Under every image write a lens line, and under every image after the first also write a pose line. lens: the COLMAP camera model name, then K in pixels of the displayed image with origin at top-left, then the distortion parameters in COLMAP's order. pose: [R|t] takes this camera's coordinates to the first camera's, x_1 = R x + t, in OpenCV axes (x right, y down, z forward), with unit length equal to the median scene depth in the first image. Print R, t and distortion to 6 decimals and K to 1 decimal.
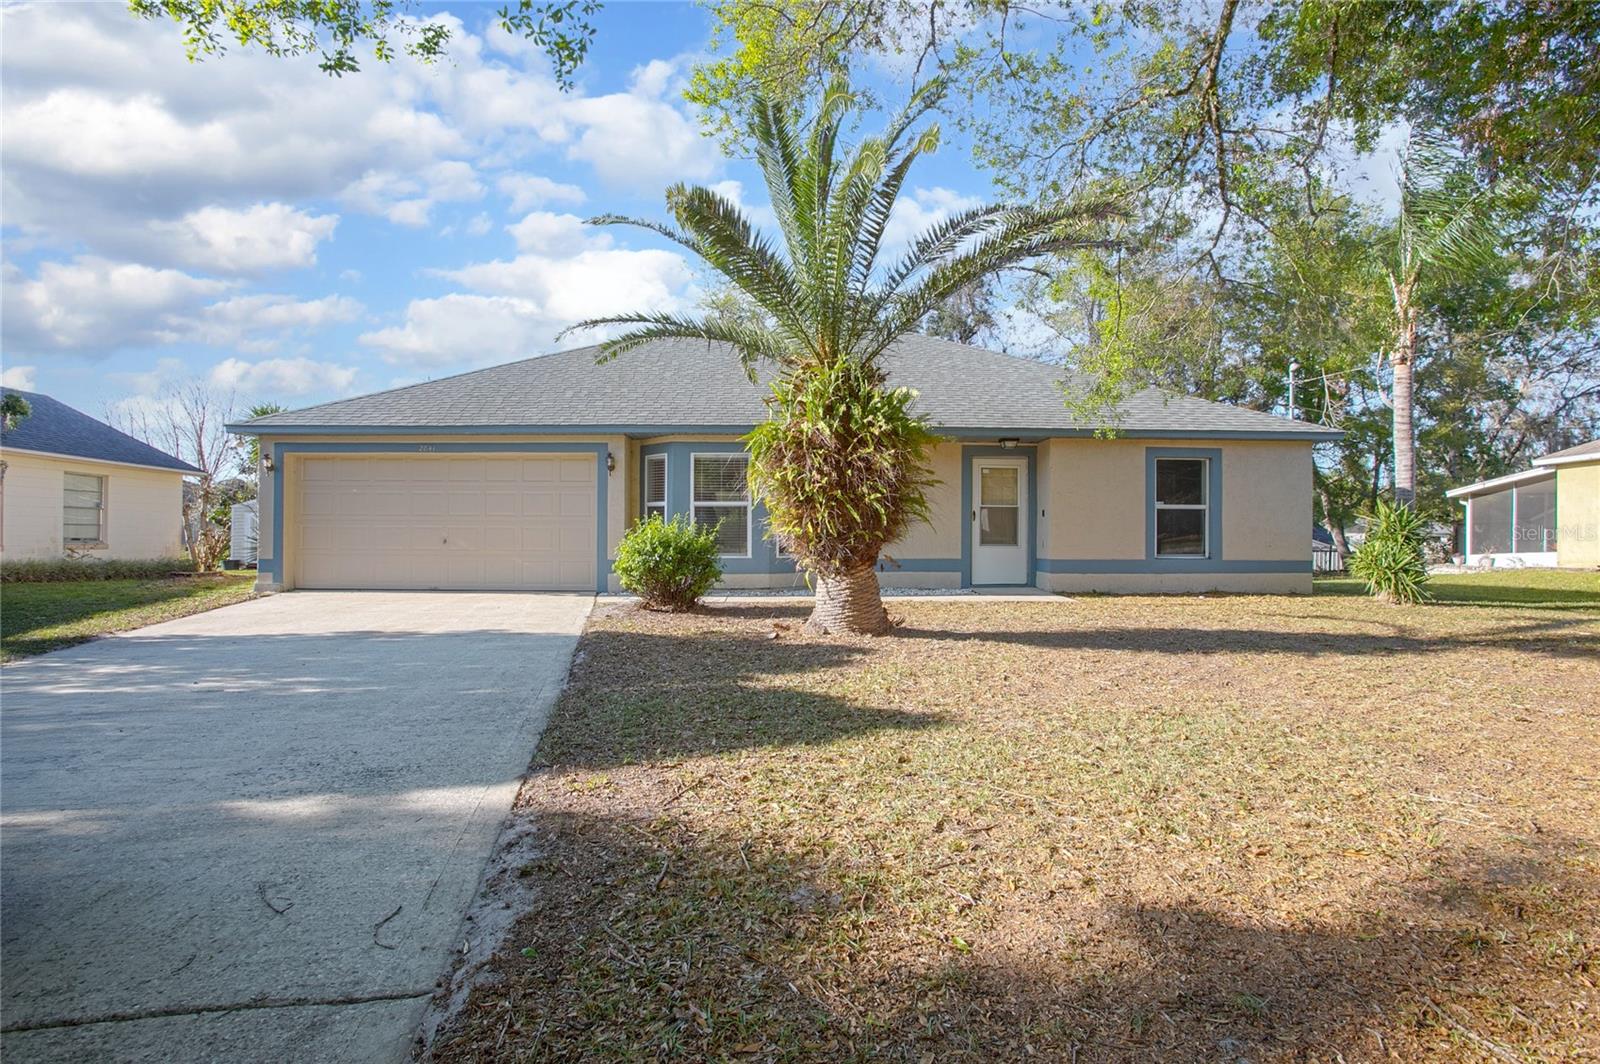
lens RADIAL K [[788.7, 0, 808.4], [0, 788.7, 531.9], [0, 0, 1]] dist [-0.072884, 0.033956]
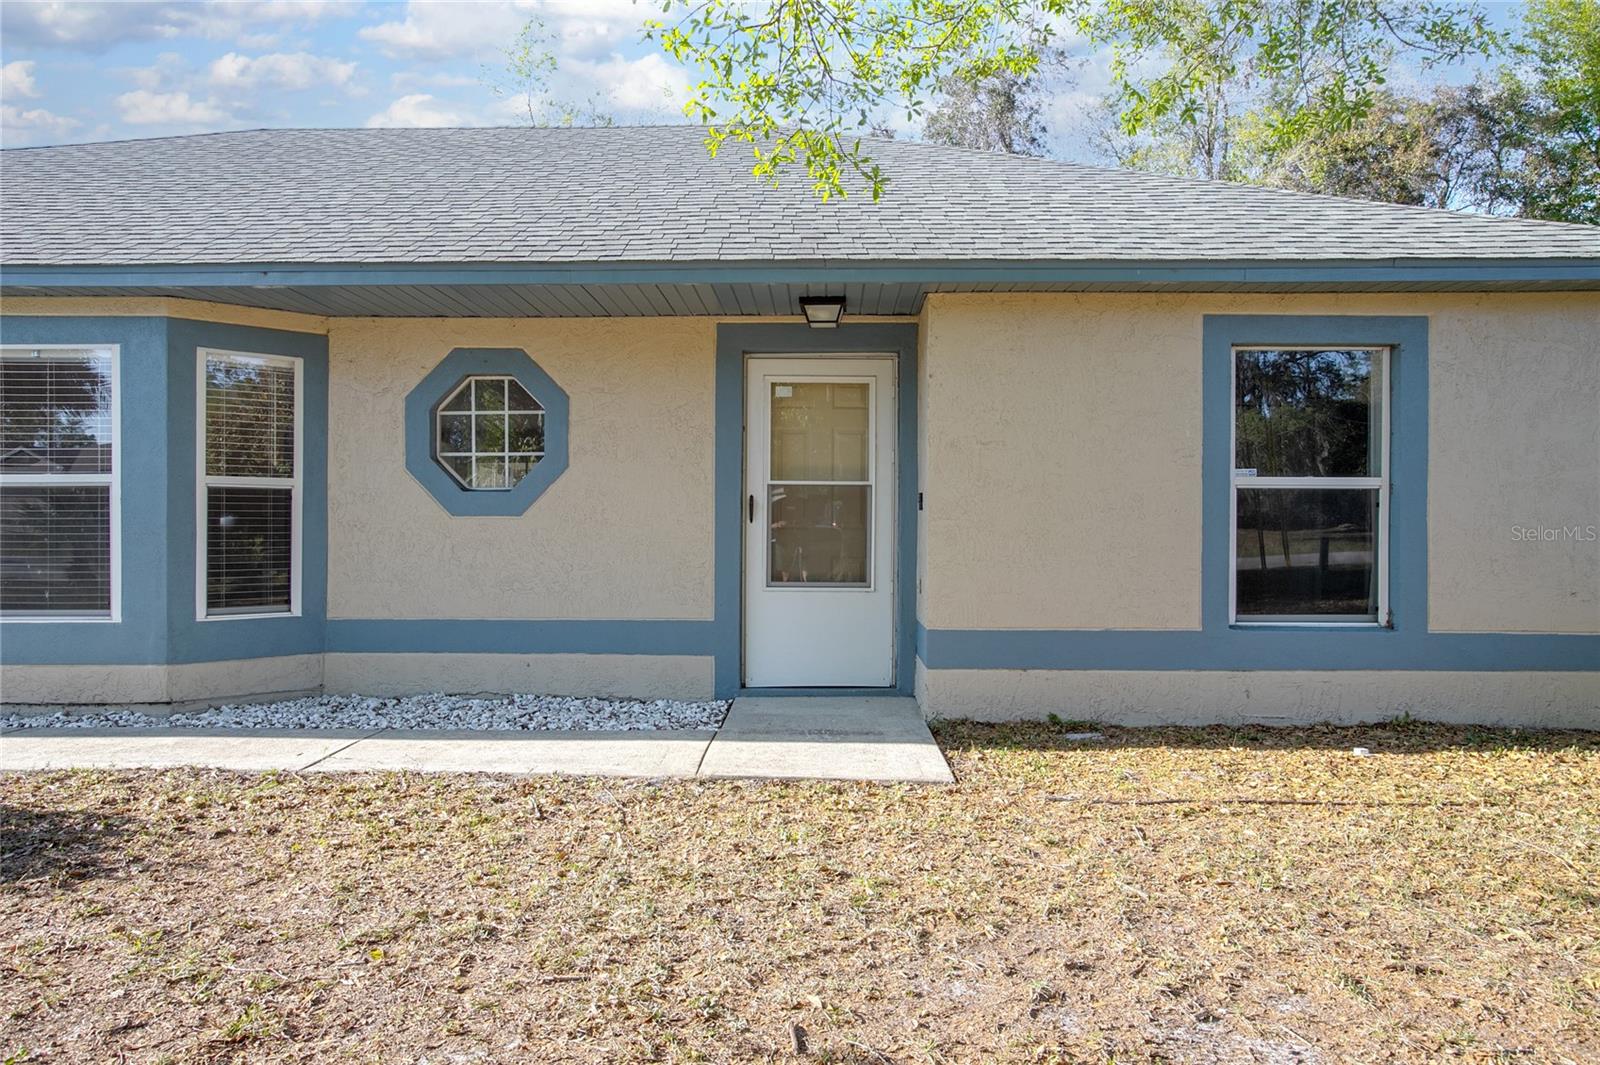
lens RADIAL K [[1093.1, 0, 800.0], [0, 1093.1, 532.5], [0, 0, 1]] dist [-0.000896, 0.000018]
pose [[0.998805, -0.000860, -0.048861, 0.282646], [0.001198, 0.999976, 0.006890, -0.013452], [0.048854, -0.006940, 0.998782, 0.506854]]
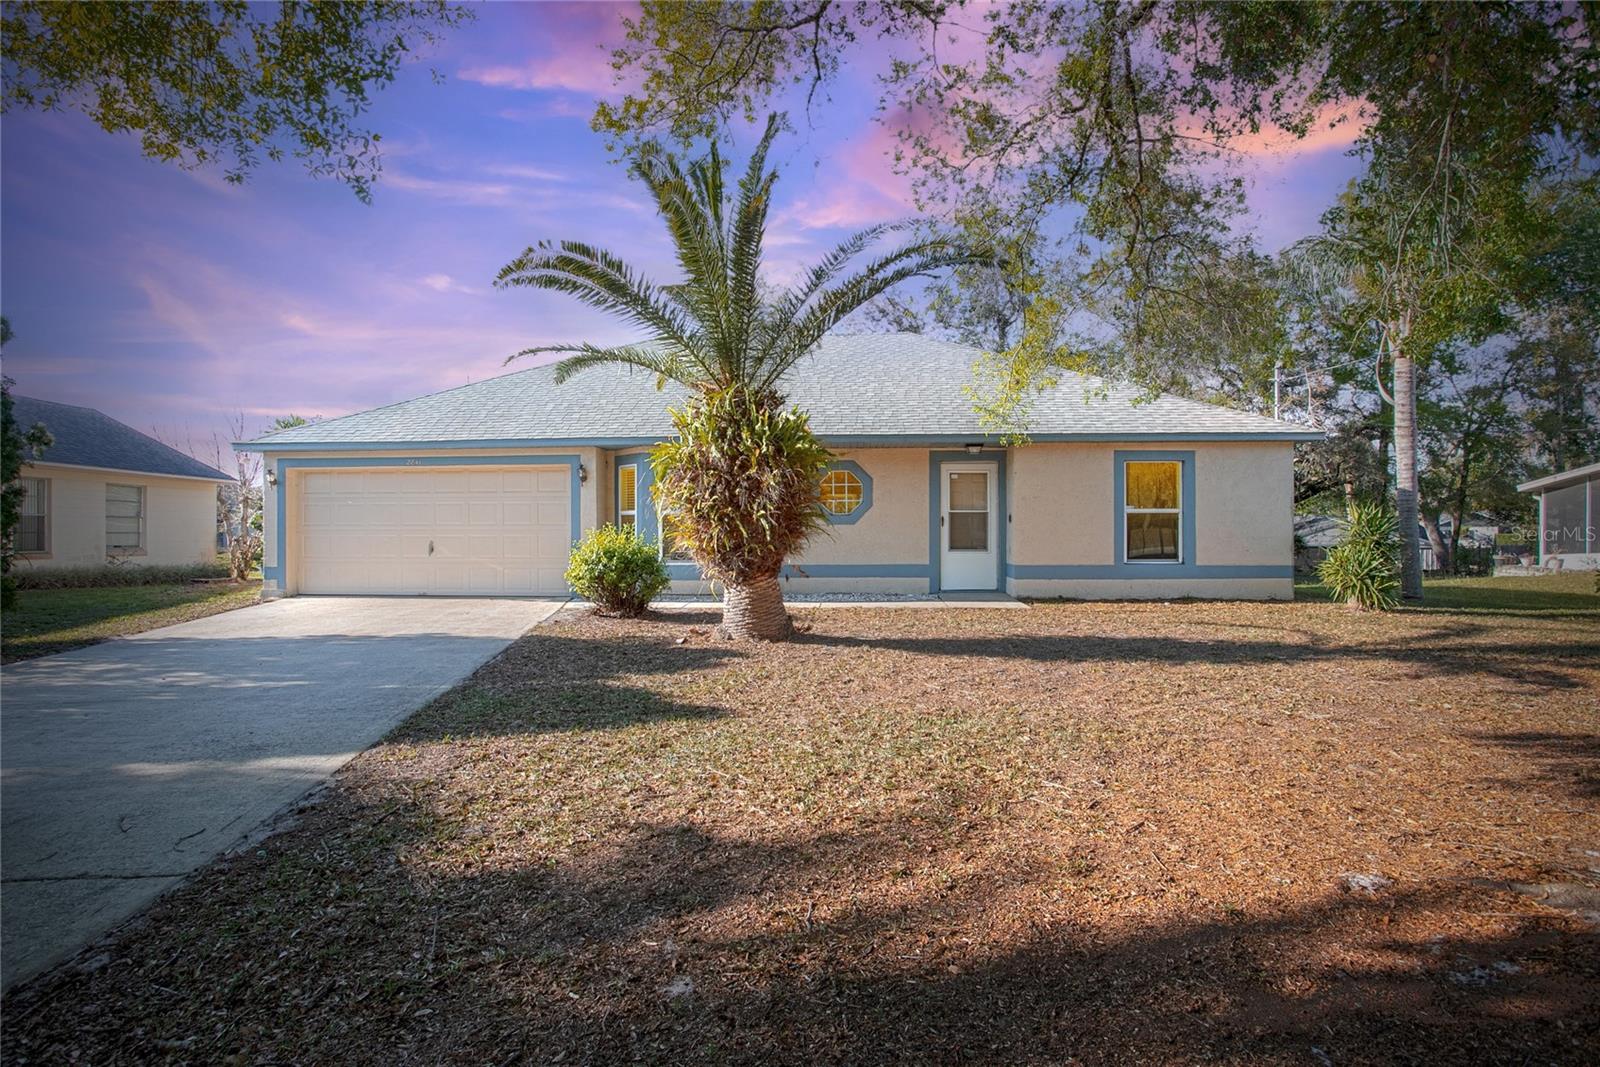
lens RADIAL K [[836.2, 0, 802.8], [0, 836.2, 537.2], [0, 0, 1]] dist [-0.070389, 0.038415]
pose [[0.996289, -0.005723, -0.085886, 0.135452], [0.006606, 0.999928, 0.009993, -0.012995], [0.085822, -0.010523, 0.996255, -0.079030]]
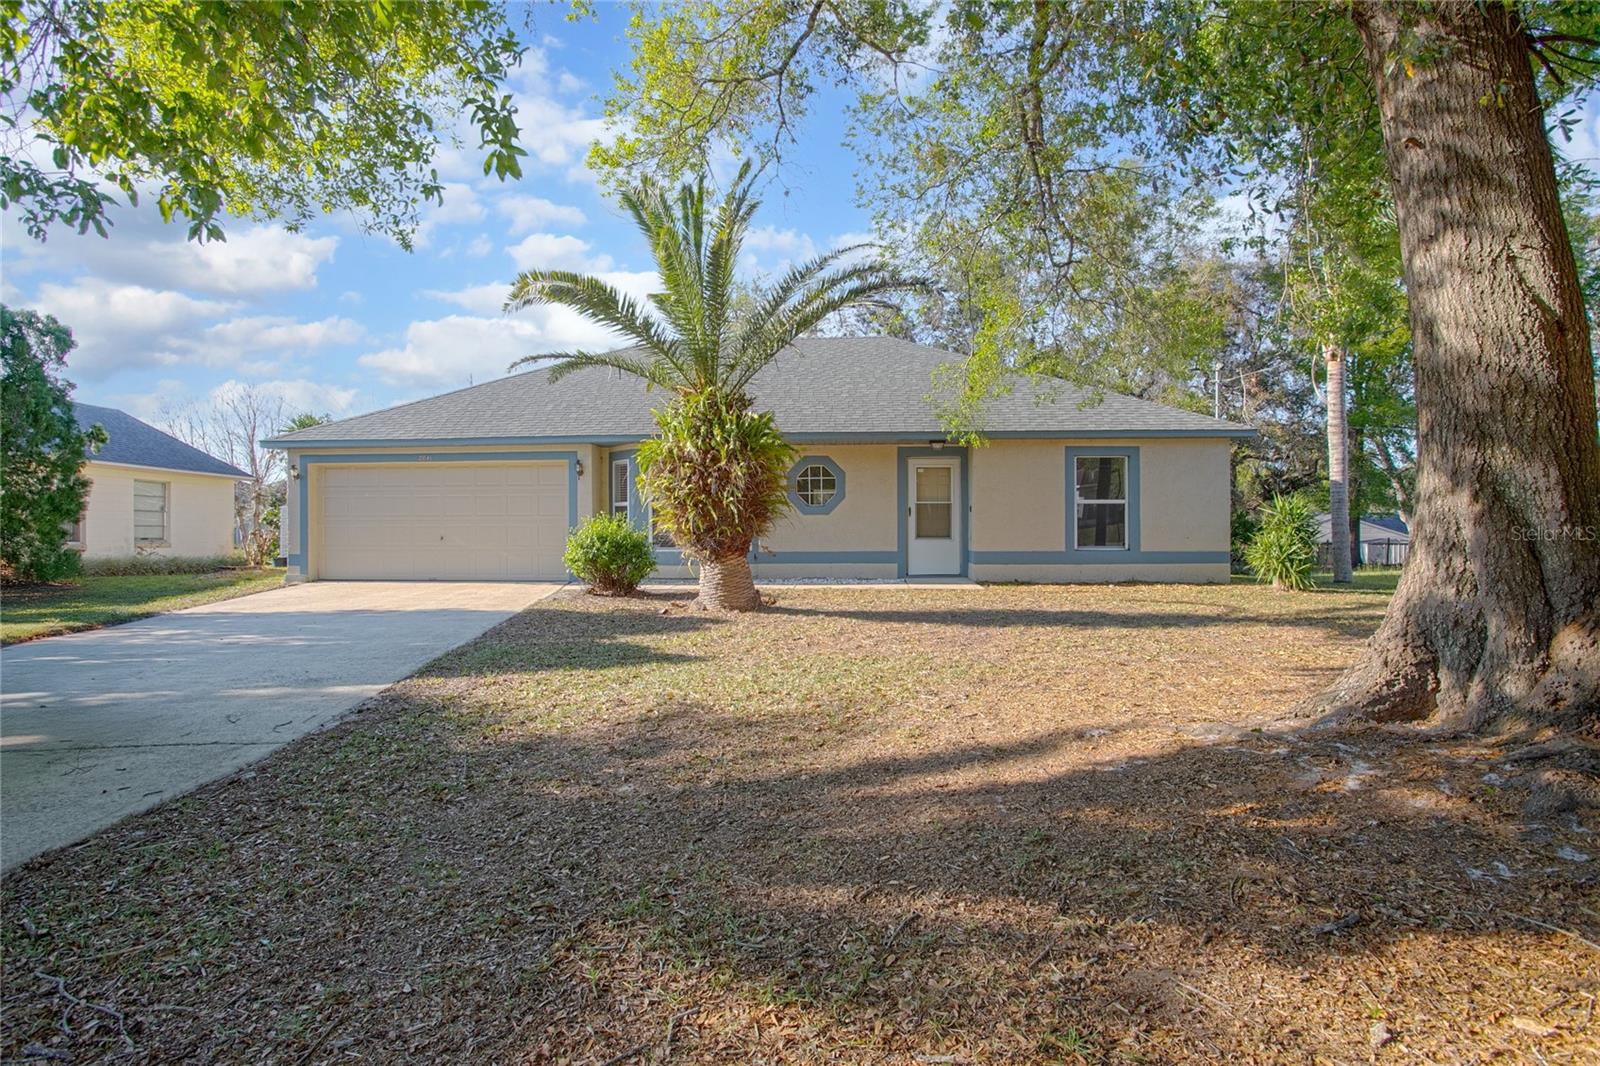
lens RADIAL K [[836.2, 0, 802.8], [0, 836.2, 536.7], [0, 0, 1]] dist [-0.070389, 0.038415]
pose [[0.996075, -0.006333, -0.088285, 0.179194], [0.007334, 0.999912, 0.011021, 0.000208], [0.088208, -0.011625, 0.996034, -0.179587]]
